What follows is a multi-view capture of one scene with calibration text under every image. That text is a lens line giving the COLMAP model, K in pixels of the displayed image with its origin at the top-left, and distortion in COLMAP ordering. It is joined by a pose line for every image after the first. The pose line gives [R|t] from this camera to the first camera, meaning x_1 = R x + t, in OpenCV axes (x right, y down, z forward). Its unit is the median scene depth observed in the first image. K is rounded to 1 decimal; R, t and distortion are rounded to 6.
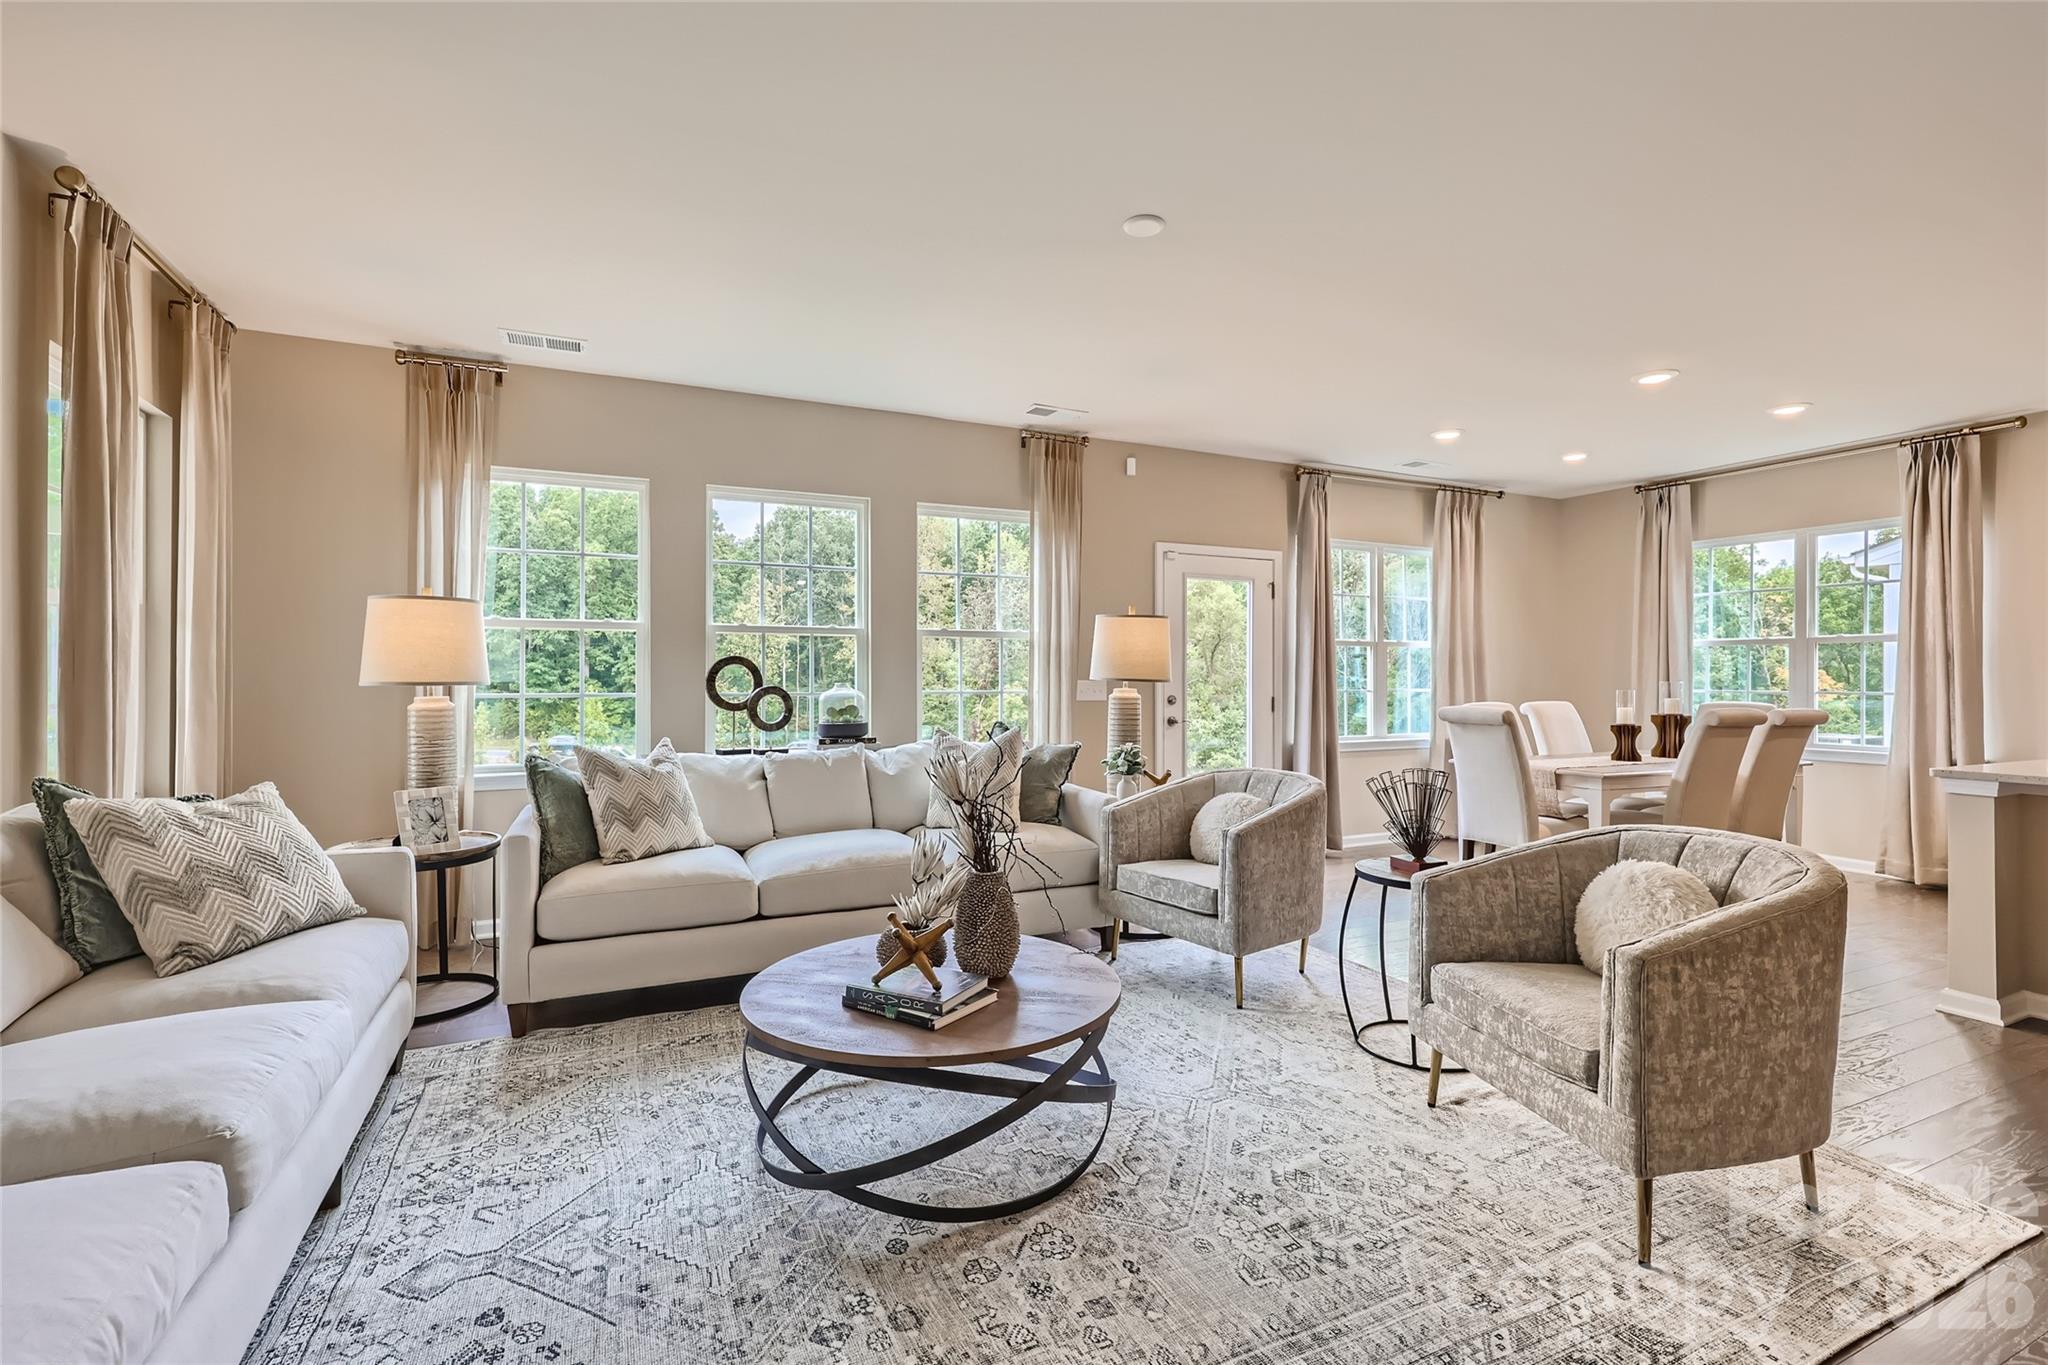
lens RADIAL K [[910.6, 0, 1028.7], [0, 910.6, 676.5], [0, 0, 1]] dist [-0.001133, 0.000933]
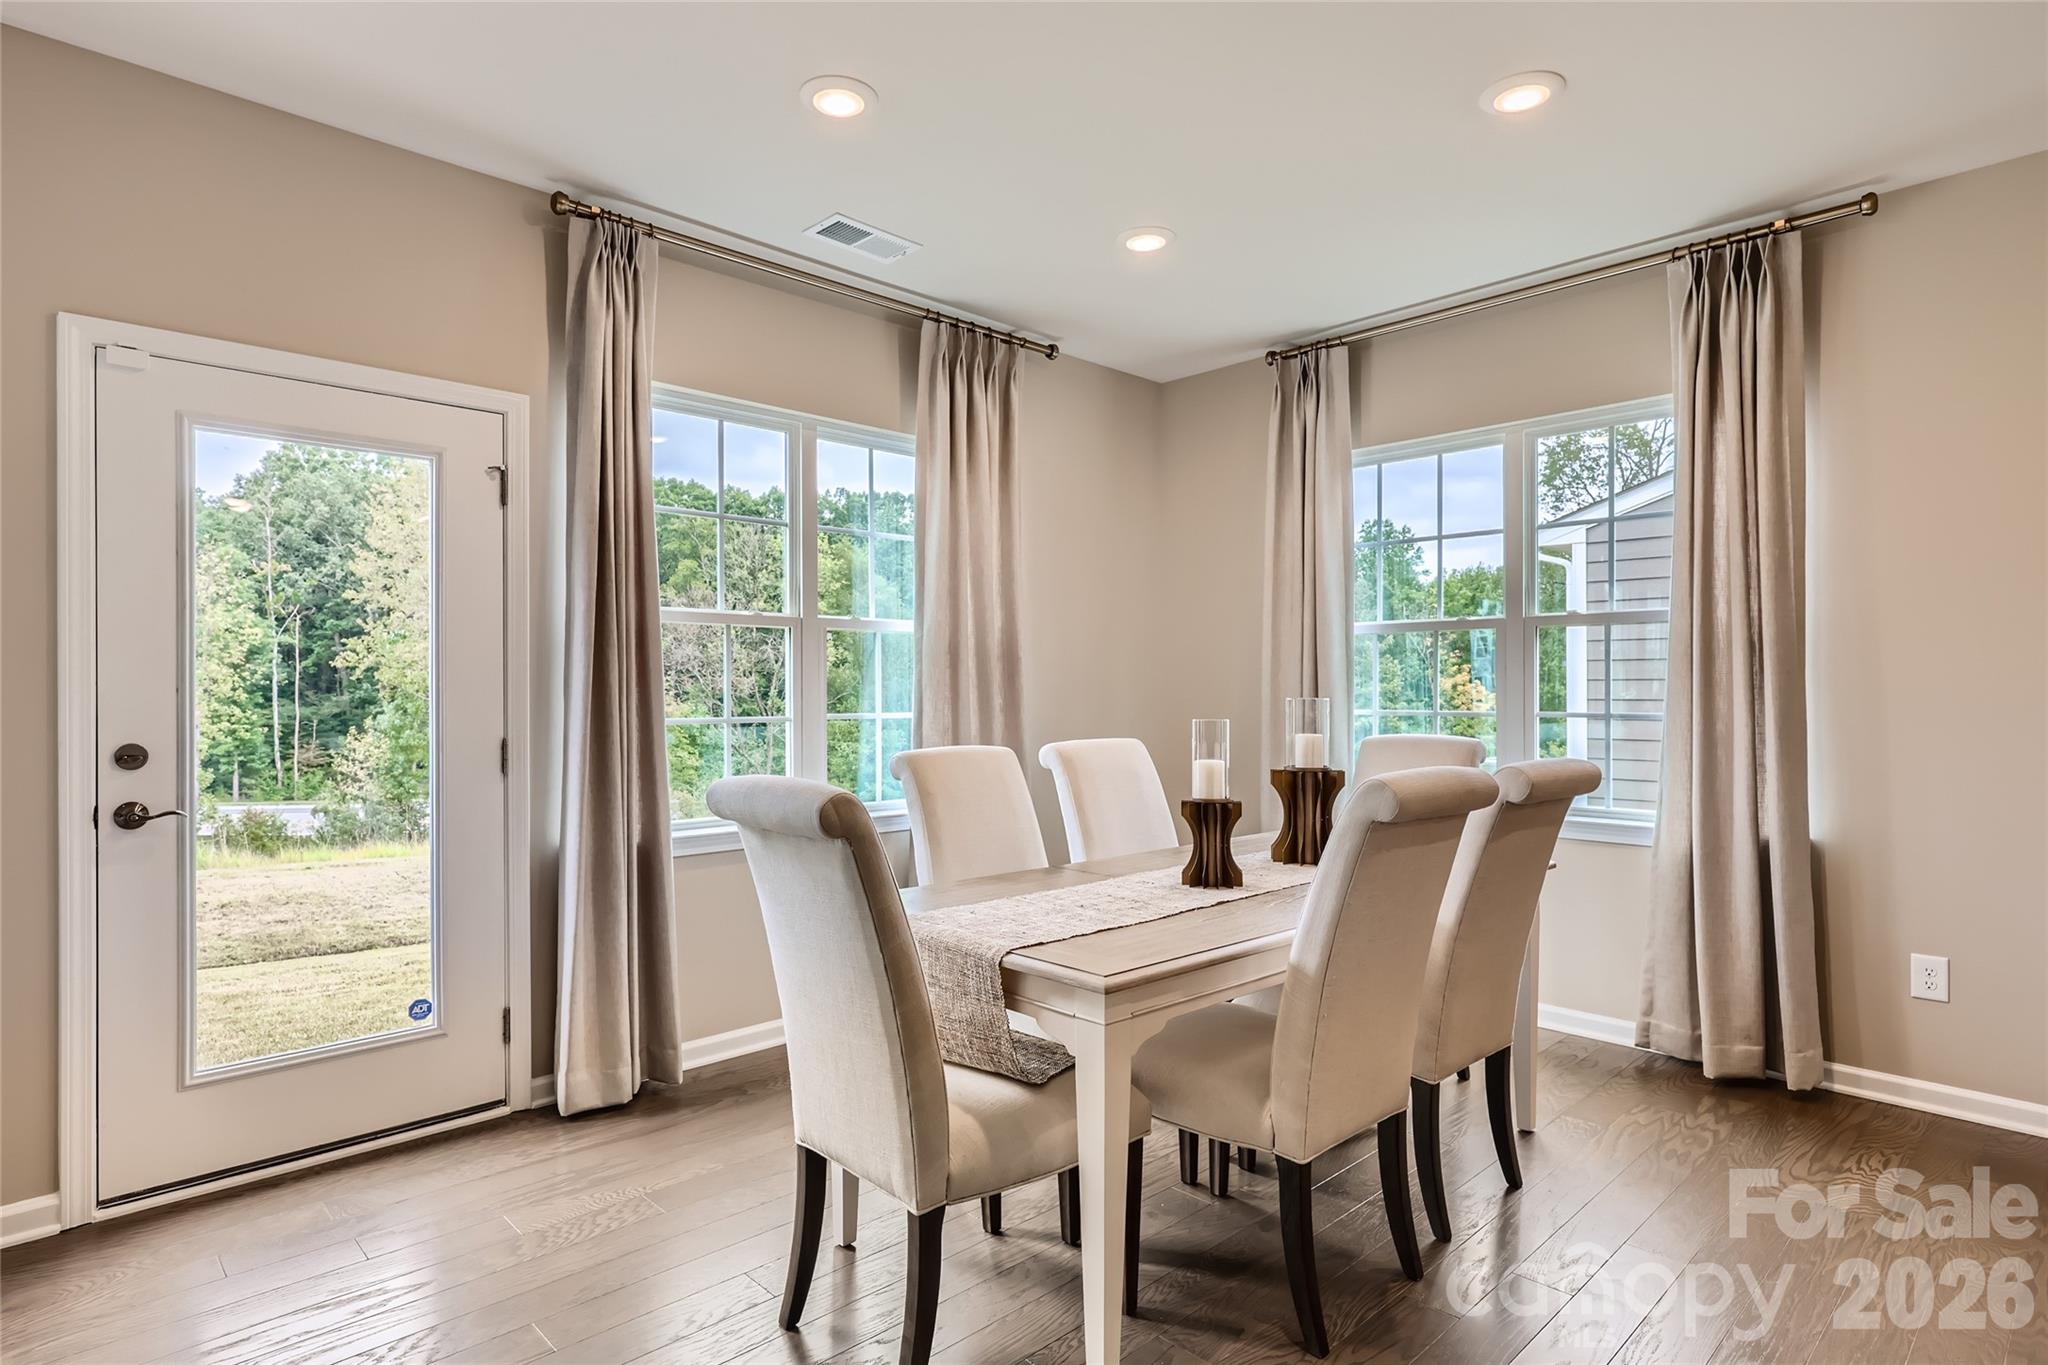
lens RADIAL K [[1087.3, 0, 1027.3], [0, 1087.3, 685.6], [0, 0, 1]] dist [0.001397, 0.000546]
pose [[0.947075, -0.003368, 0.320996, 0.411292], [0.004419, 0.999987, -0.002546, 0.000188], [-0.320983, 0.003830, 0.947077, 0.545520]]
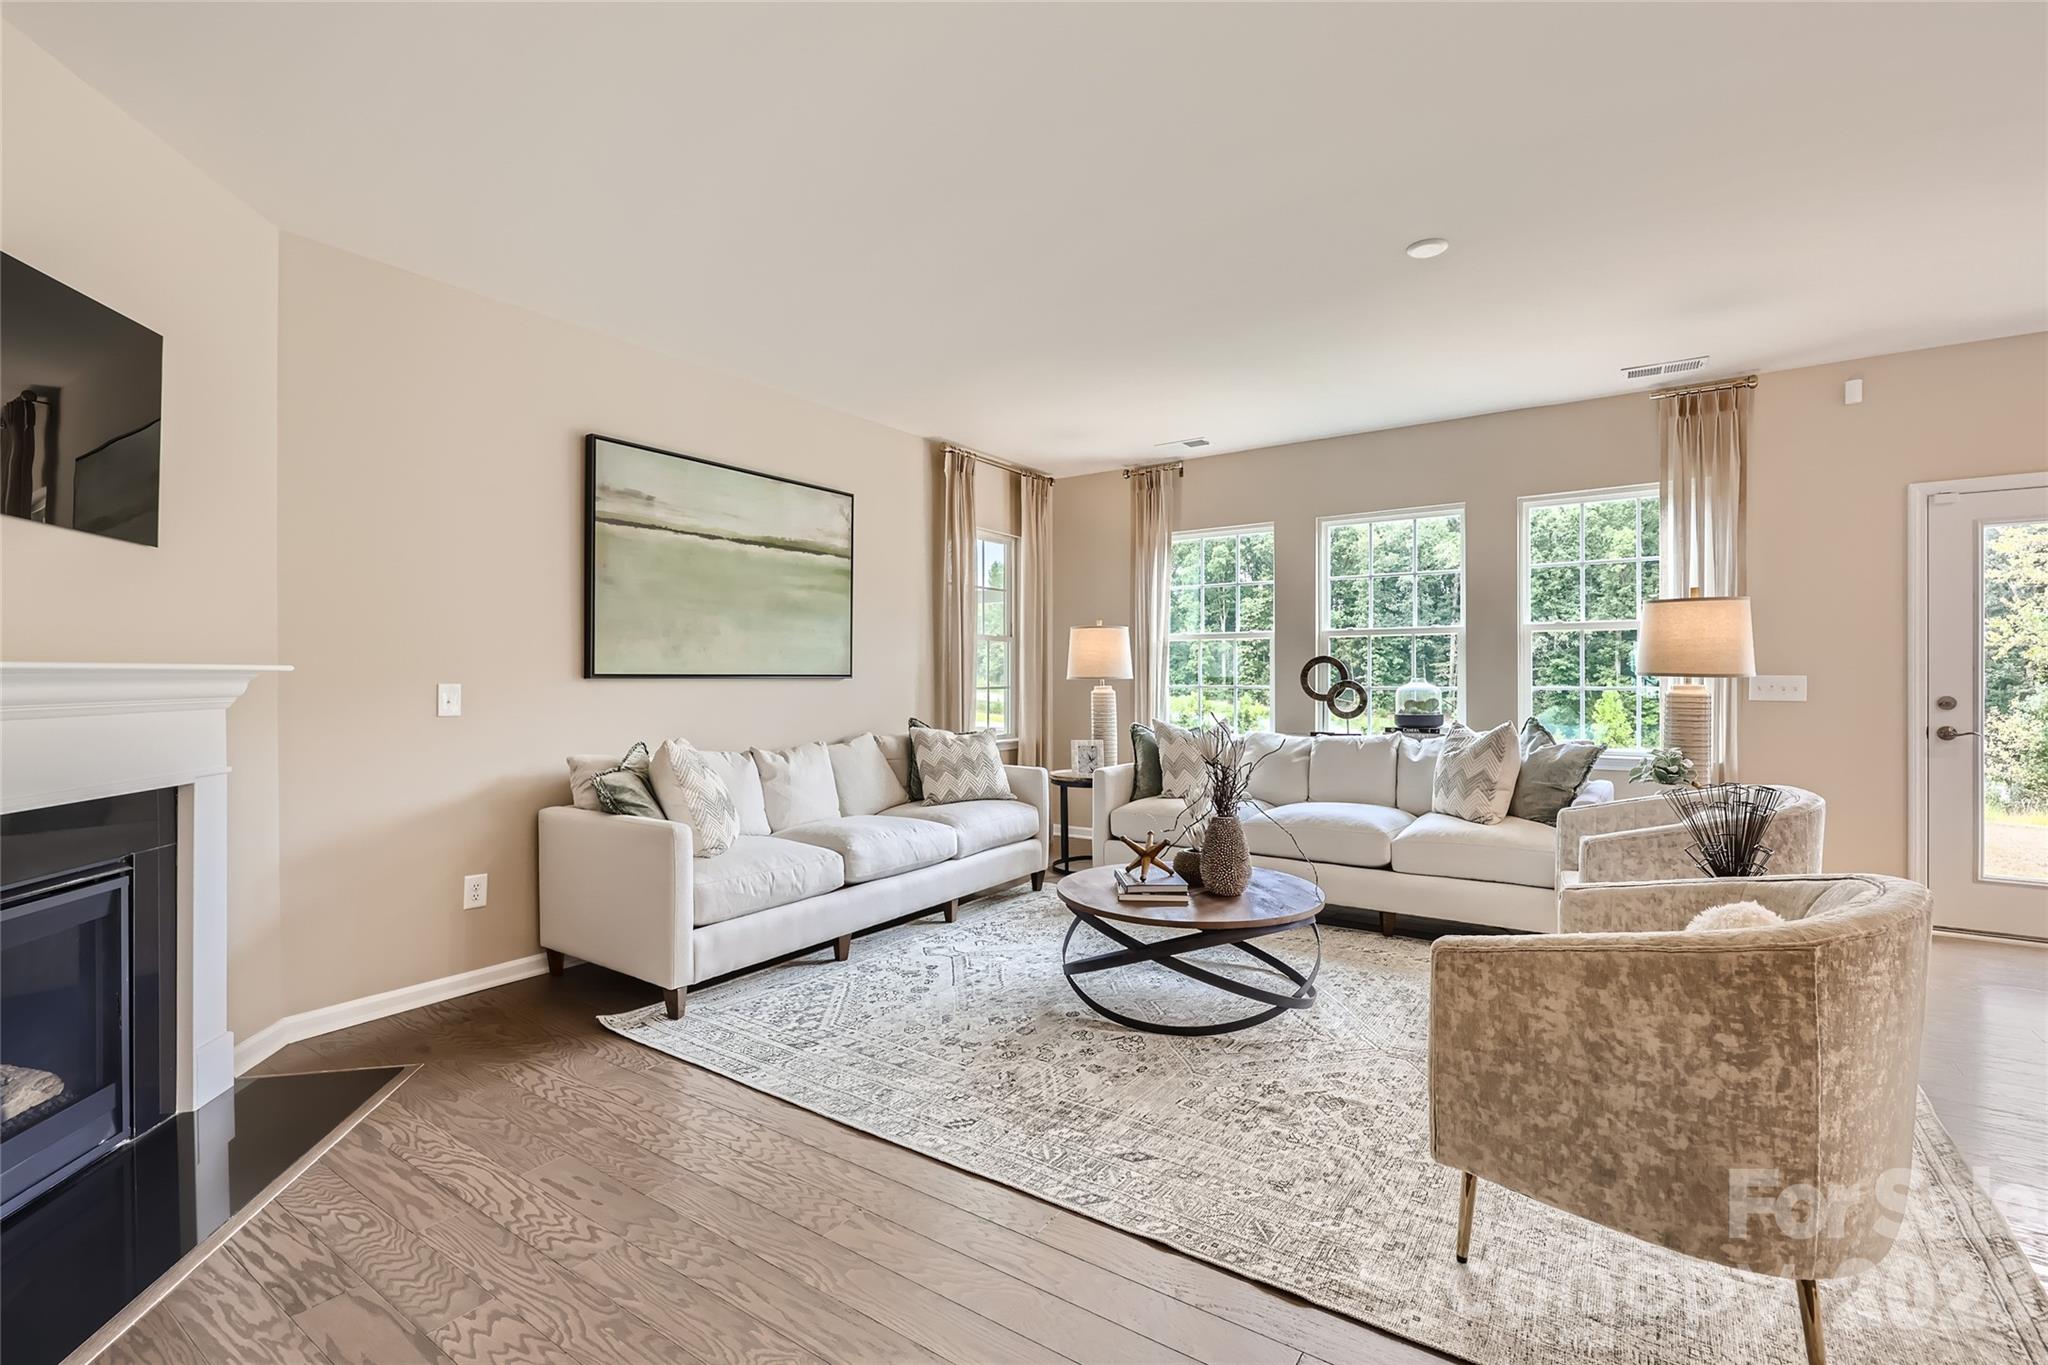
lens RADIAL K [[910.6, 0, 1027.0], [0, 910.6, 676.4], [0, 0, 1]] dist [-0.001133, 0.000933]
pose [[0.506036, -0.001164, -0.862512, 0.467205], [0.004205, 0.999991, 0.001117, 0.001699], [0.862502, -0.004192, 0.506036, 0.031776]]
